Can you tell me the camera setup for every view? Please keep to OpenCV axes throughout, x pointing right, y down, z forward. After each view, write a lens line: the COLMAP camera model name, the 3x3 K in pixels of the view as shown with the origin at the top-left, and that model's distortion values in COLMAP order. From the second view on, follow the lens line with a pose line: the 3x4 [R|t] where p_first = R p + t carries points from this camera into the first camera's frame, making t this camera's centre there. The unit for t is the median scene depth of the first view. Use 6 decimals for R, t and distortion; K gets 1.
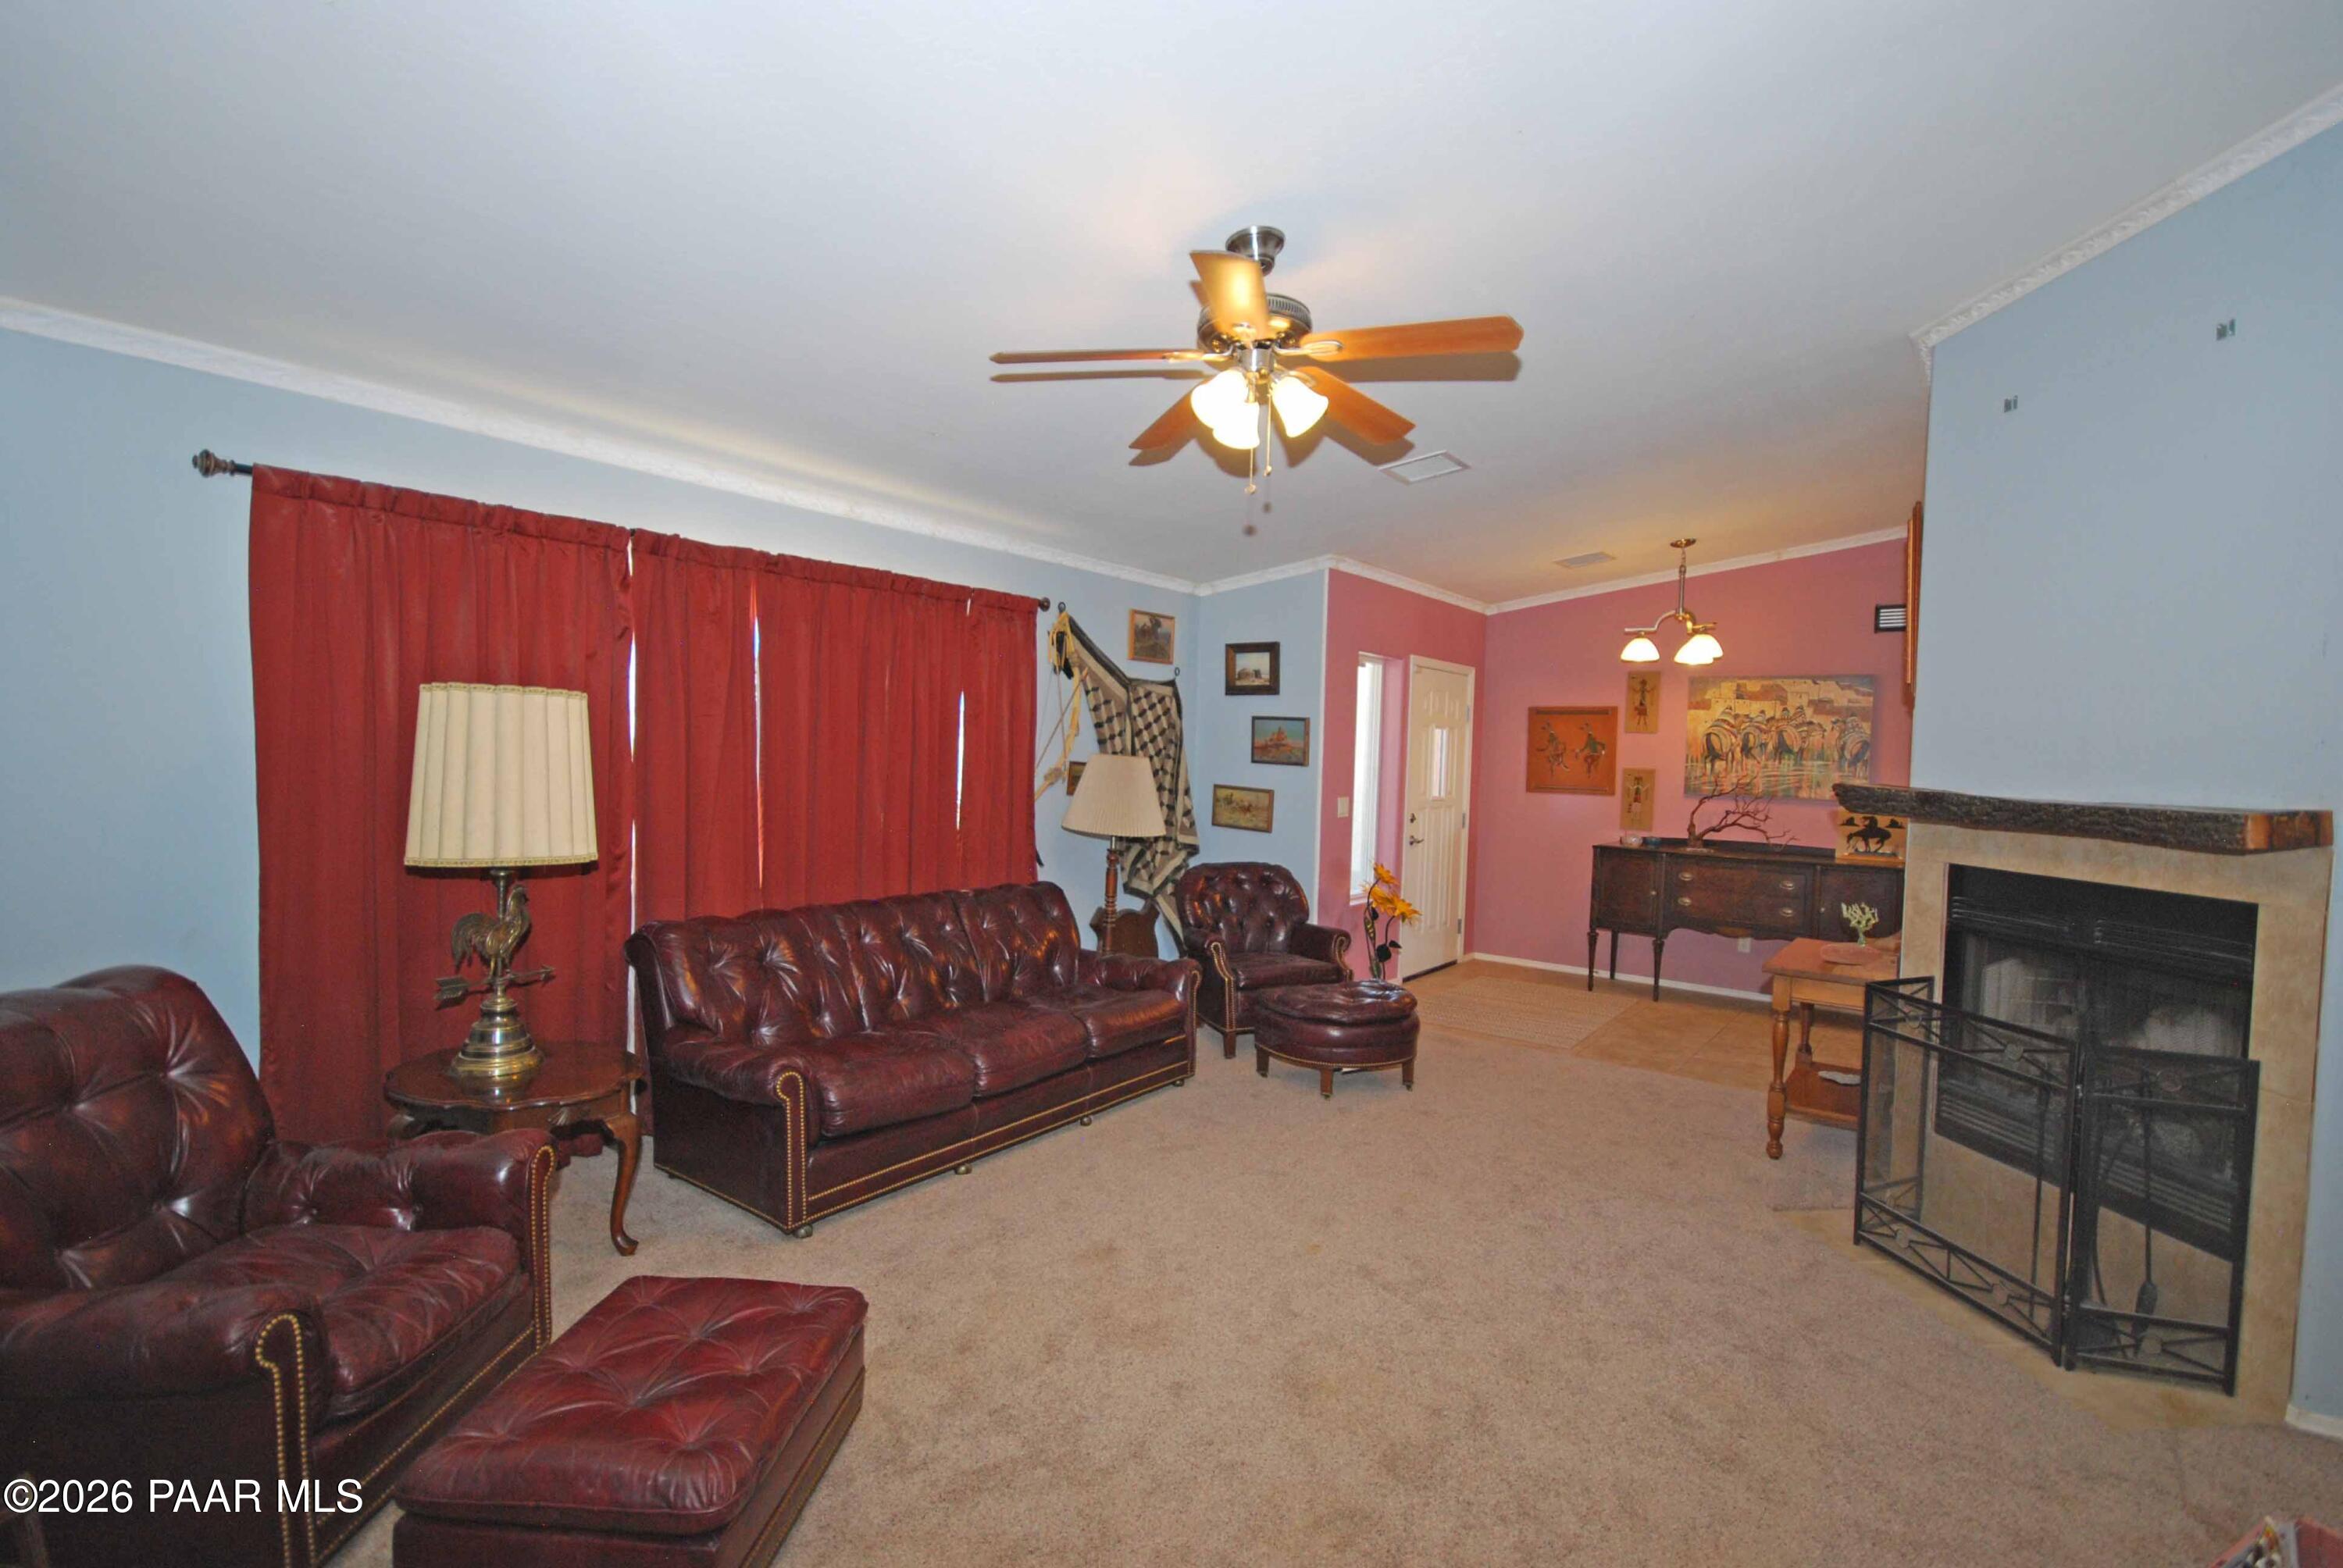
lens RADIAL K [[1102.7, 0, 1174.9], [0, 1102.7, 787.8], [0, 0, 1]] dist [0.008272, -0.006265]
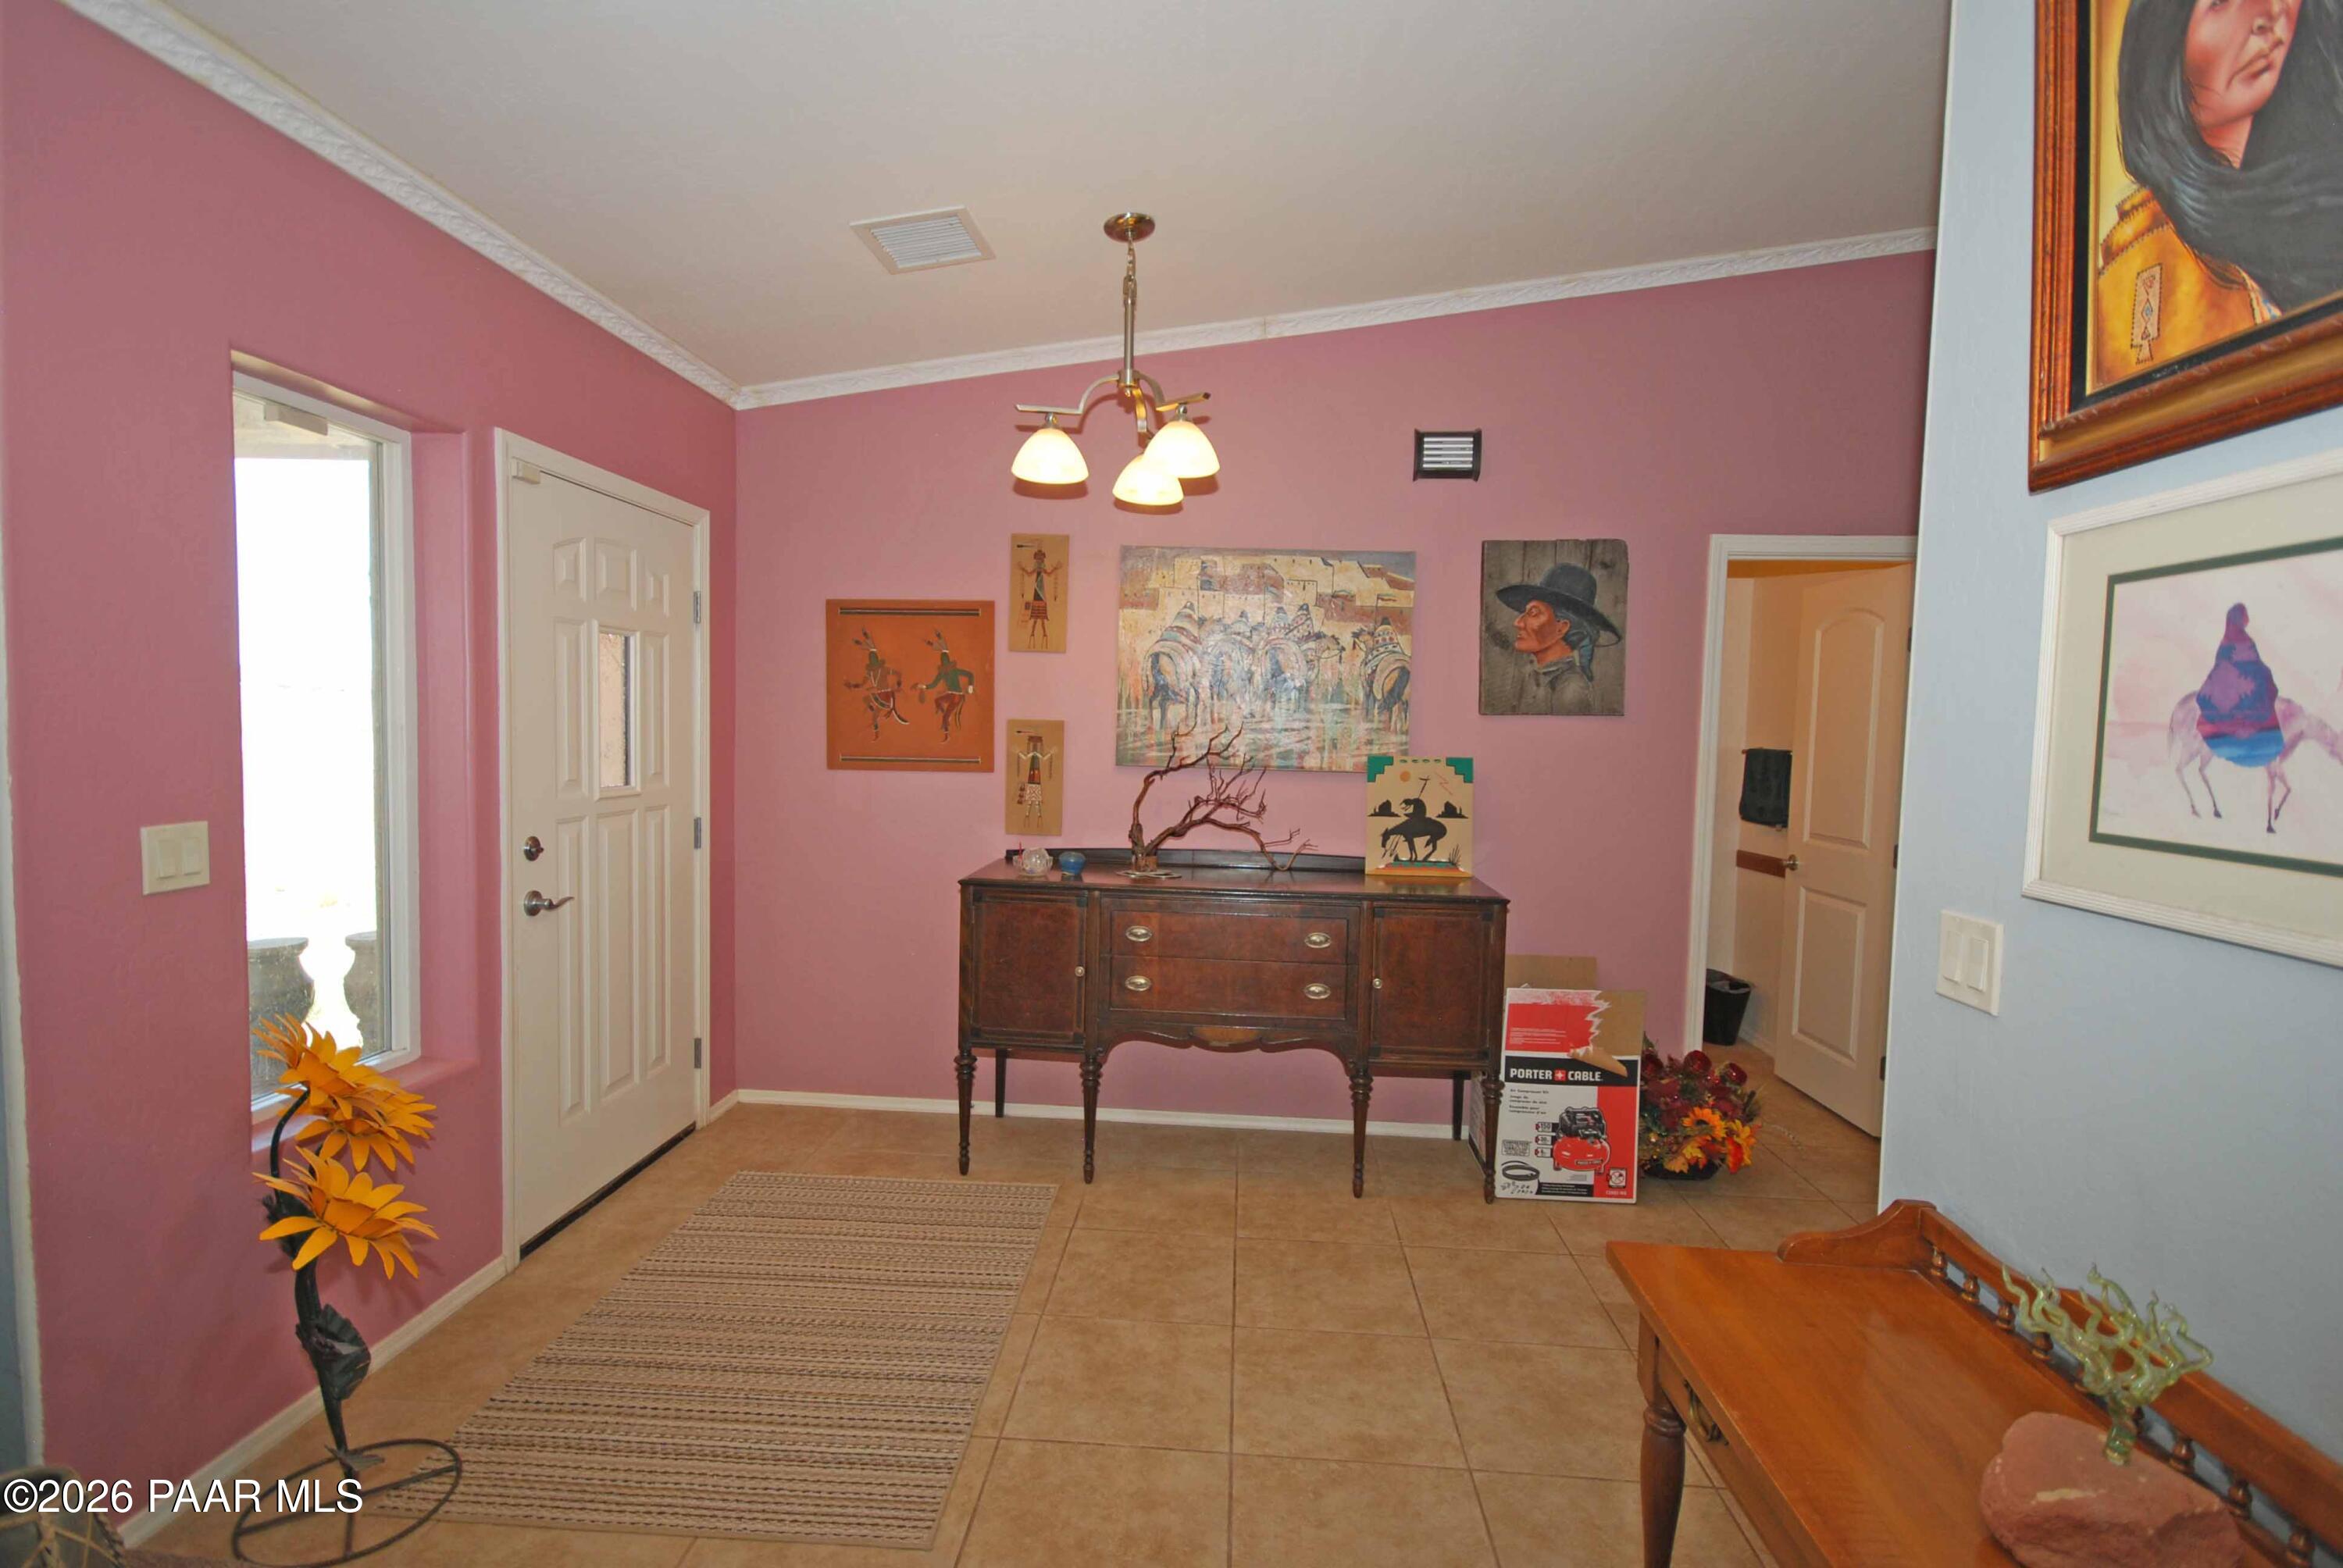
lens RADIAL K [[1102.7, 0, 1177.5], [0, 1102.7, 781.5], [0, 0, 1]] dist [0.008272, -0.006265]
pose [[0.839272, -0.039848, 0.542249, 0.223603], [0.021700, 0.998971, 0.039824, -0.009000], [-0.543278, -0.021656, 0.839273, 0.612471]]
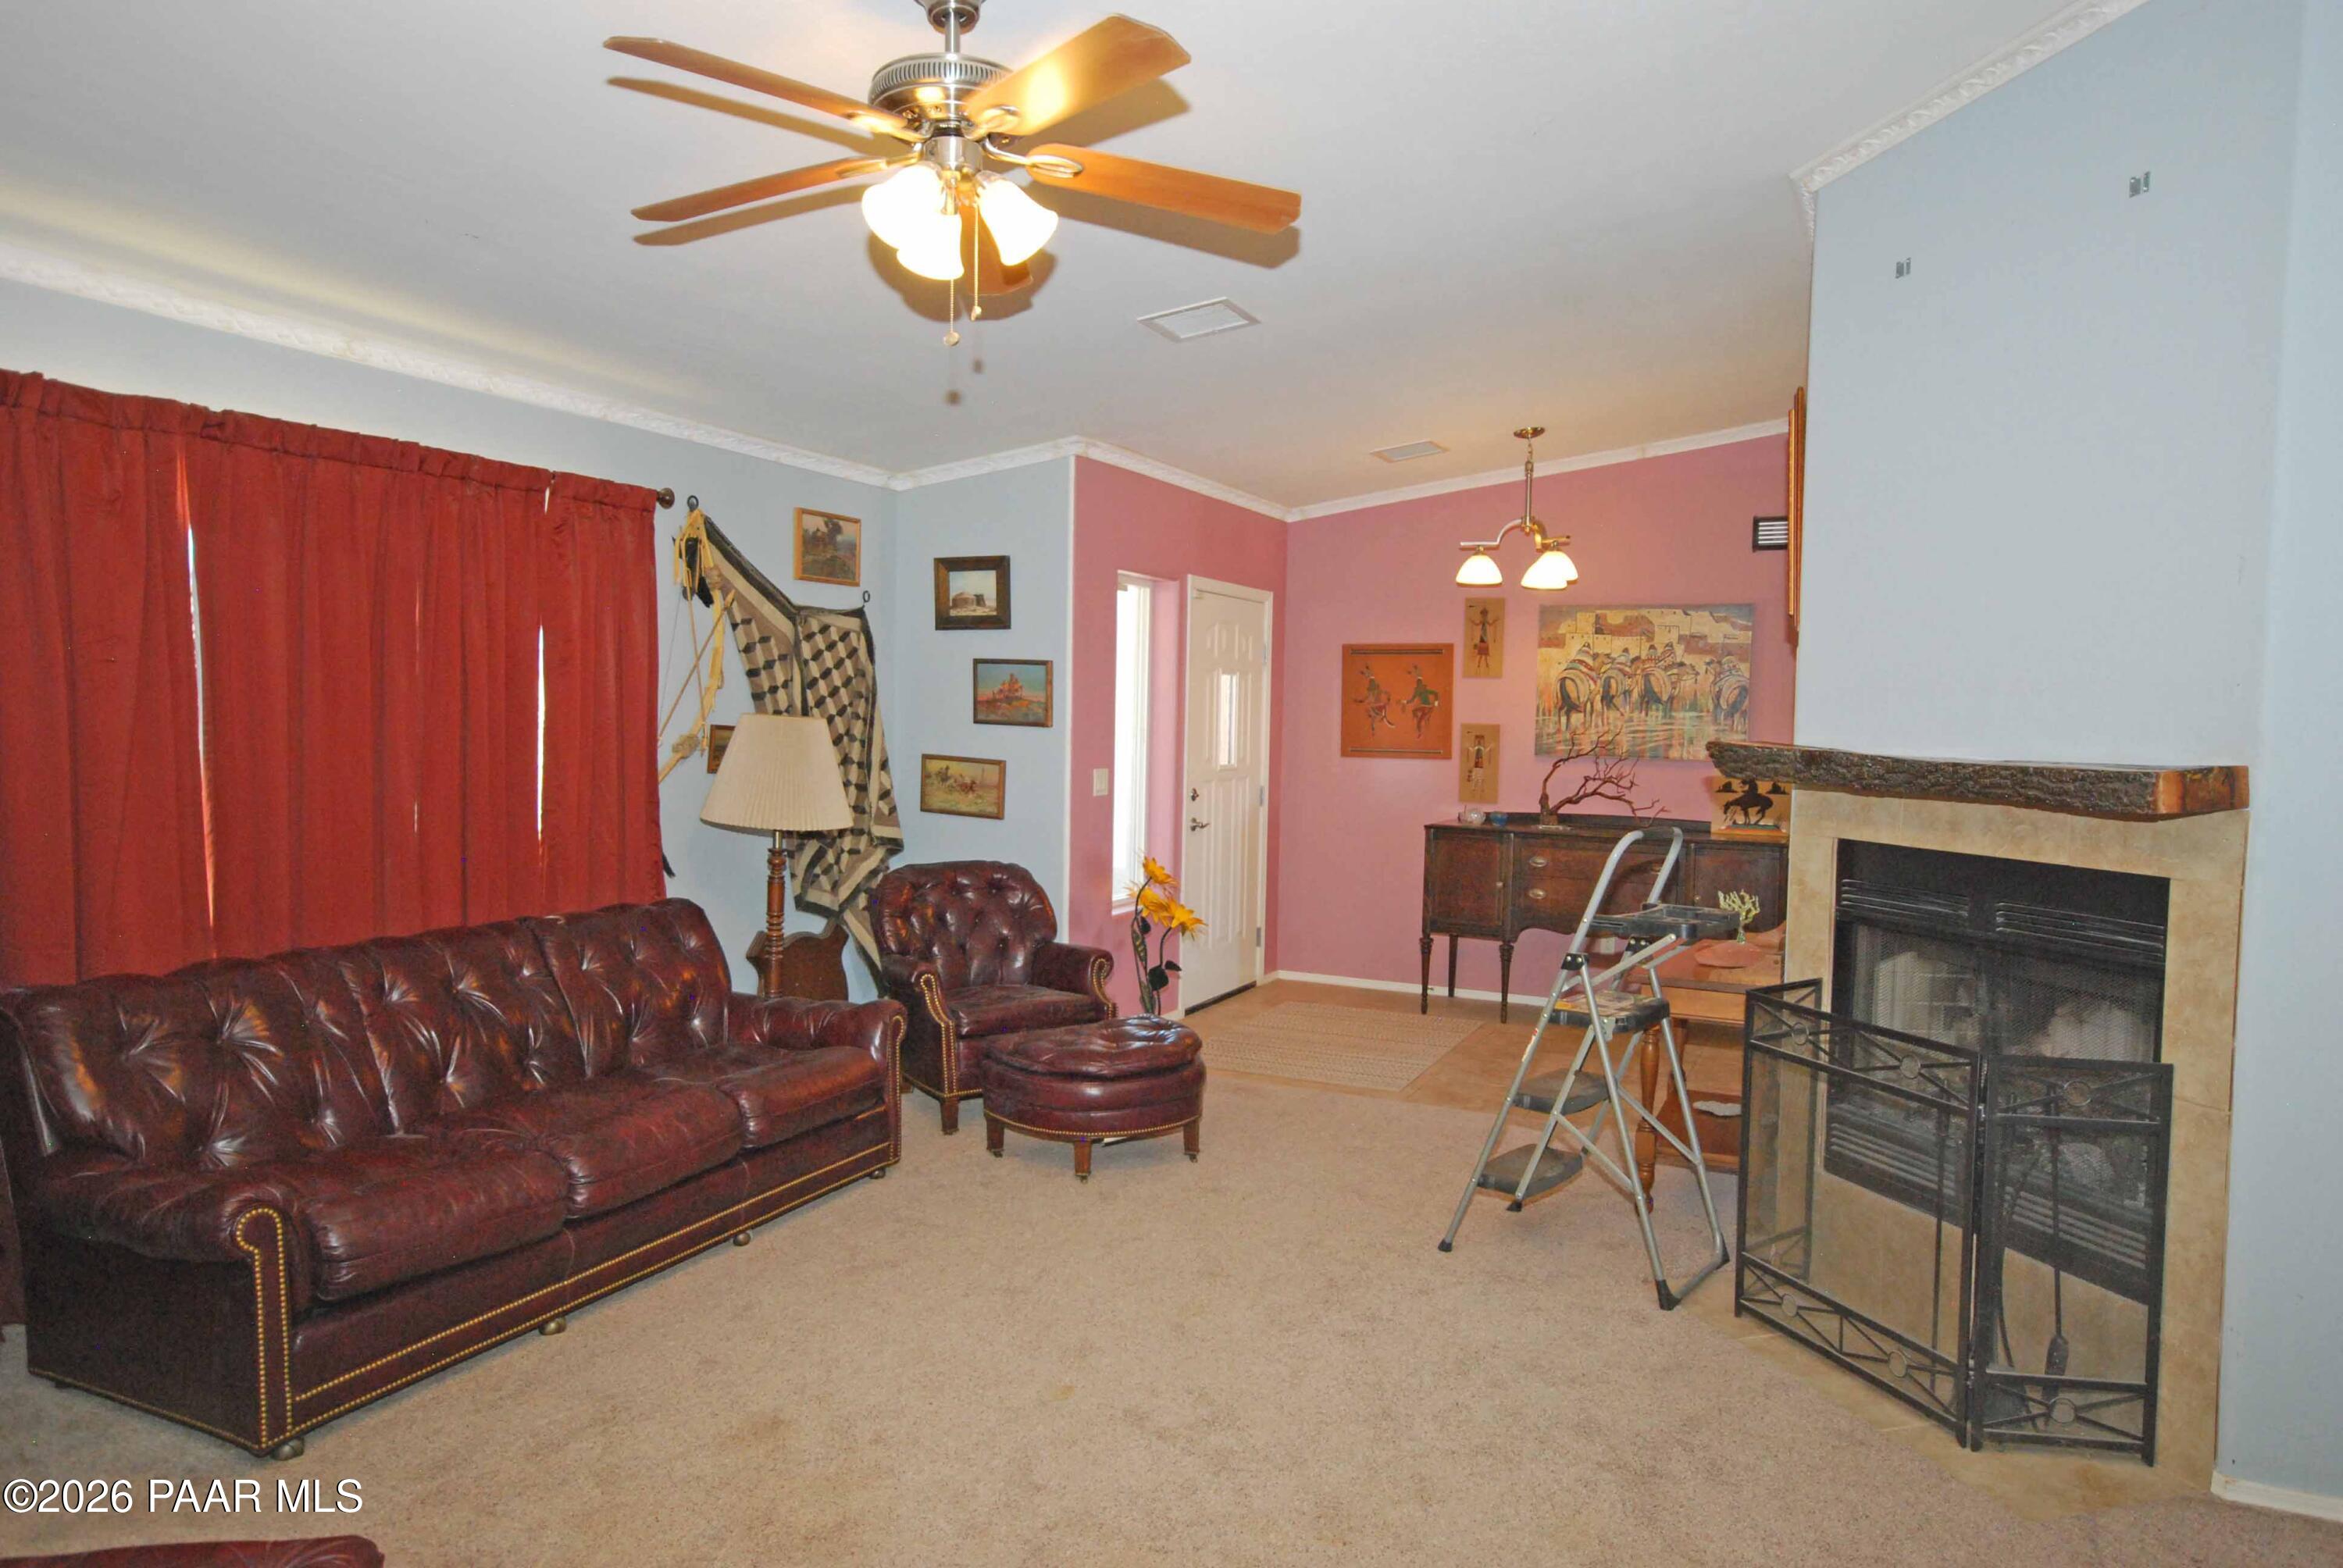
lens RADIAL K [[1504.1, 0, 1184.0], [0, 1504.1, 788.2], [0, 0, 1]] dist [-0.003039, 0.032200]
pose [[0.979586, -0.021517, 0.199871, 0.006306], [0.017120, 0.999572, 0.023702, -0.001320], [-0.200296, -0.019797, 0.979535, 0.009227]]
